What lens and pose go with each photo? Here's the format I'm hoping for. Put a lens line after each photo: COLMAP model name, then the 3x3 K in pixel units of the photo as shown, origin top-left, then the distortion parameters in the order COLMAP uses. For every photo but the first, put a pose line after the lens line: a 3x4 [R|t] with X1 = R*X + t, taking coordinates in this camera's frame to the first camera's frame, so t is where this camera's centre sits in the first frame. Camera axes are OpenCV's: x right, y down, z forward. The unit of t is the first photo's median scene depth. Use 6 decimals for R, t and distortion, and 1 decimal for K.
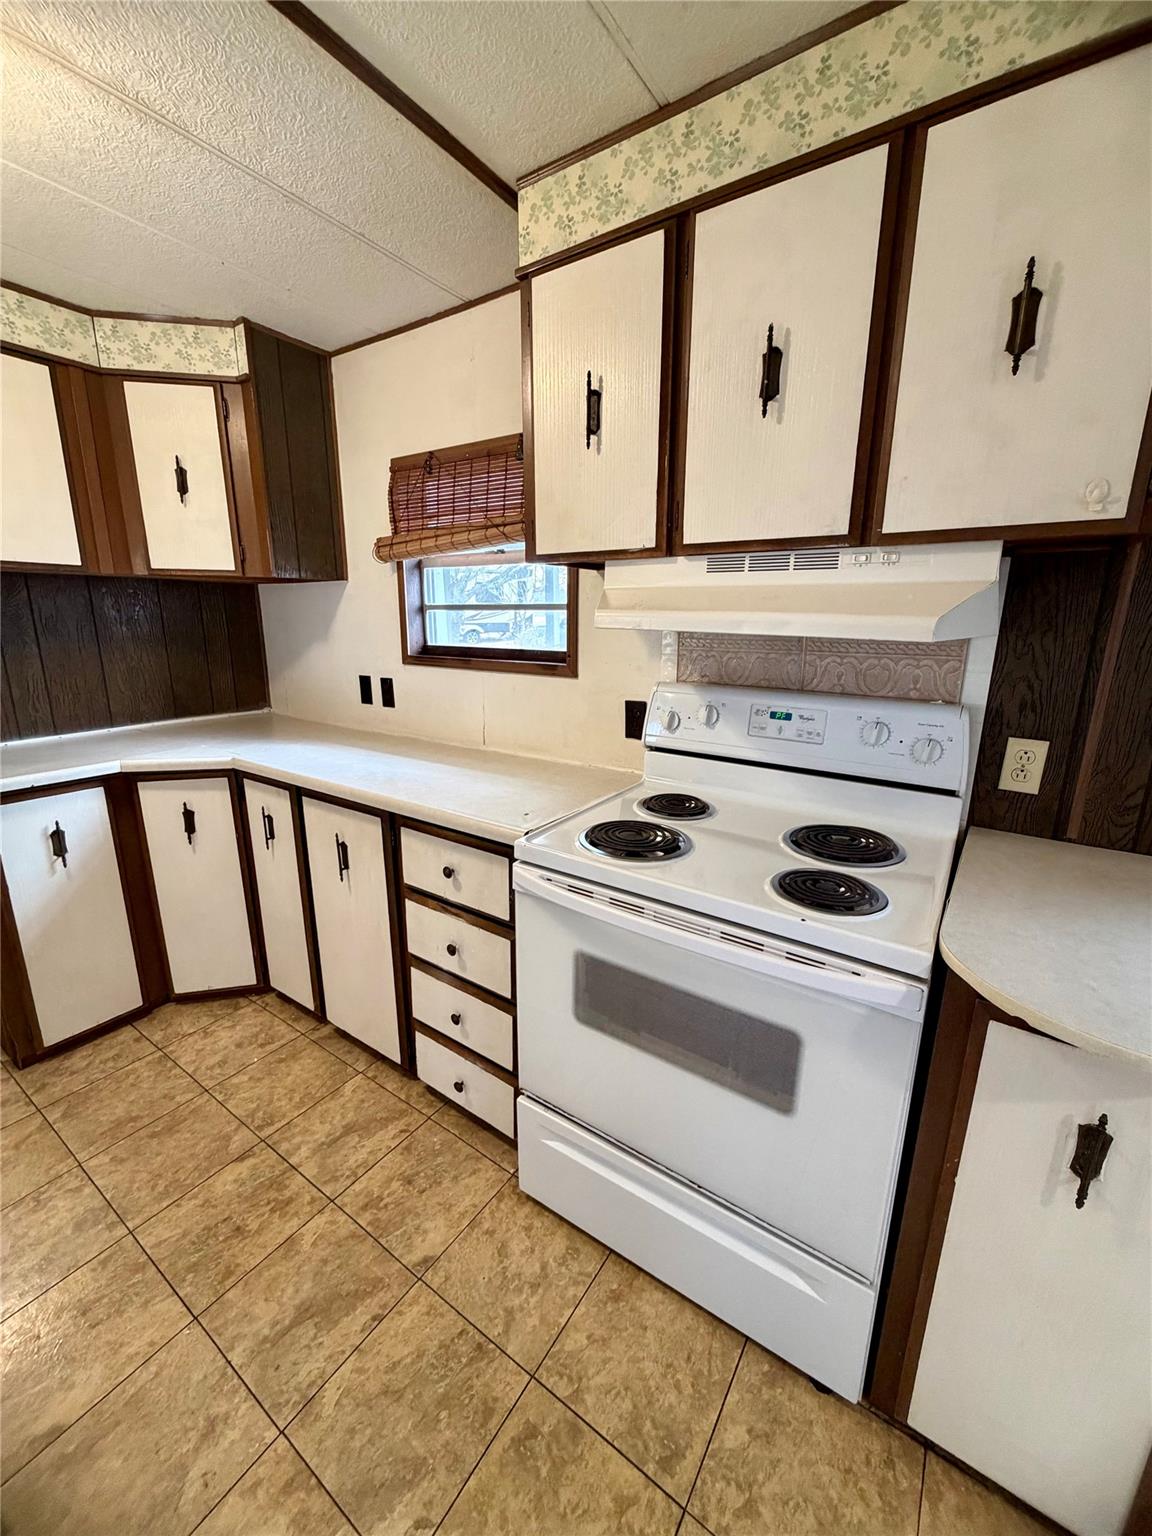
lens RADIAL K [[613.7, 0, 576.0], [0, 613.7, 768.0], [0, 0, 1]] dist [-0.000371, 0.000266]
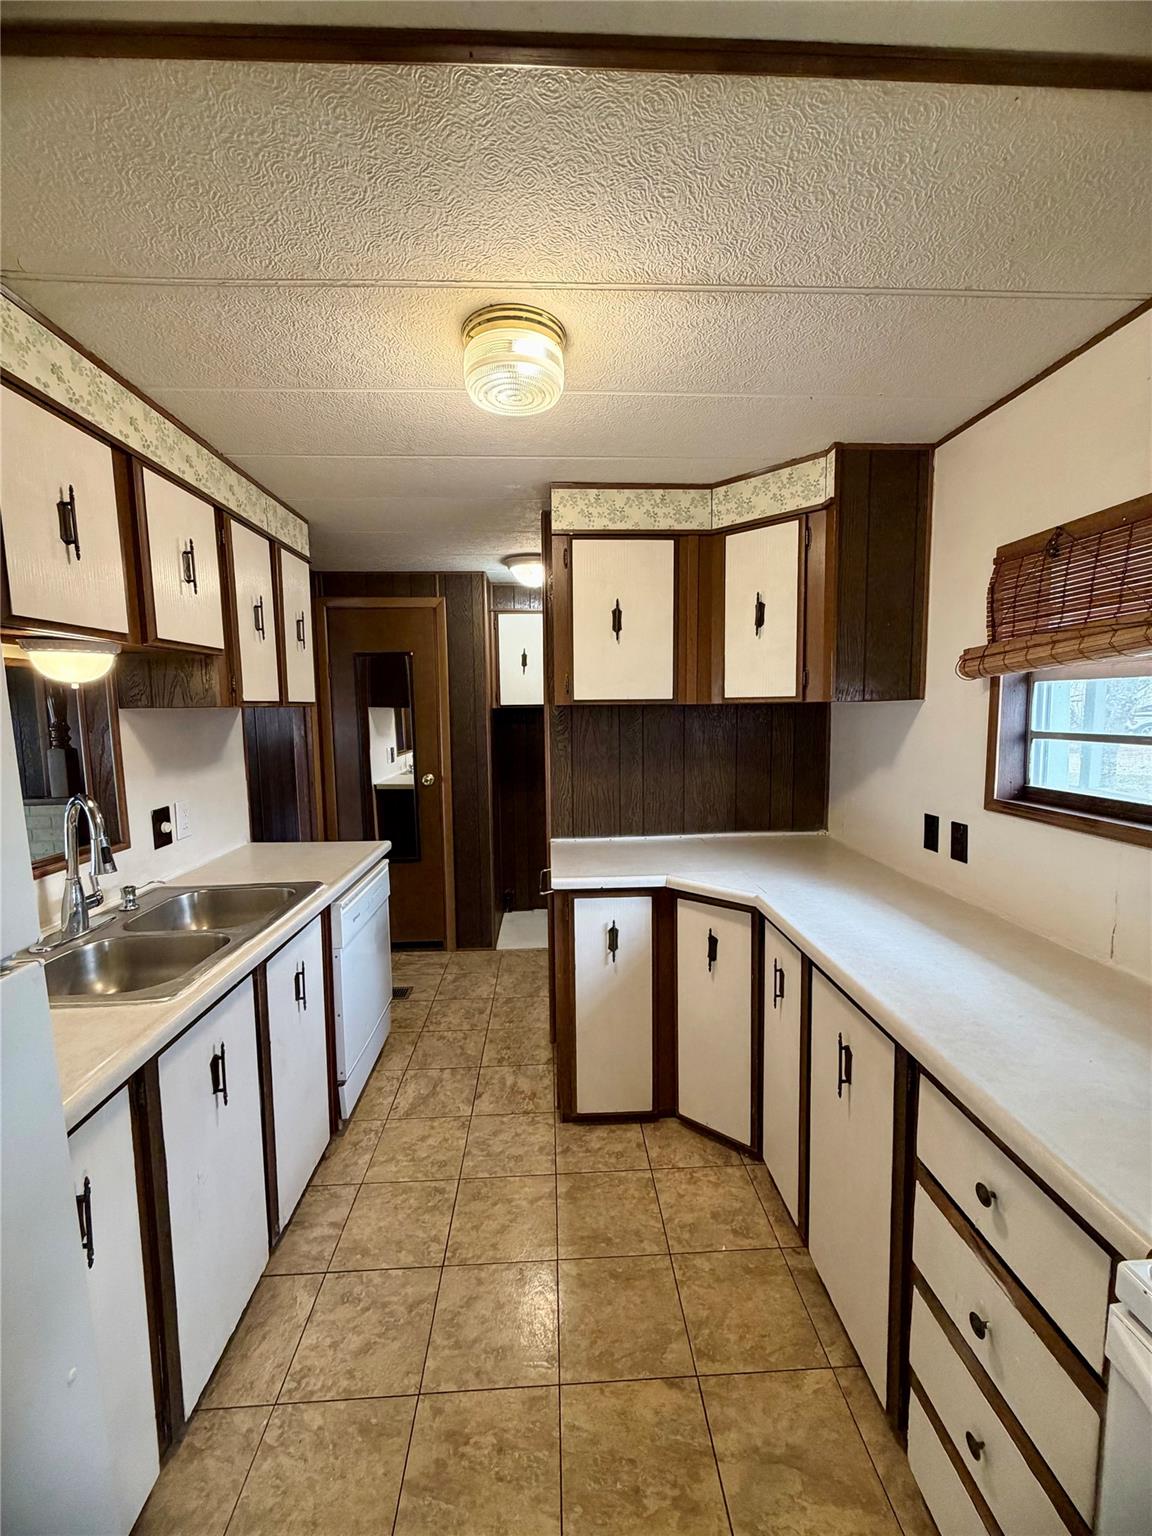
lens RADIAL K [[613.7, 0, 576.0], [0, 613.7, 768.0], [0, 0, 1]] dist [-0.000371, 0.000266]
pose [[0.608856, 0.057574, -0.791189, 0.000319], [-0.170750, 0.983496, -0.059831, -0.102138], [0.774687, 0.171524, 0.608638, 0.180957]]
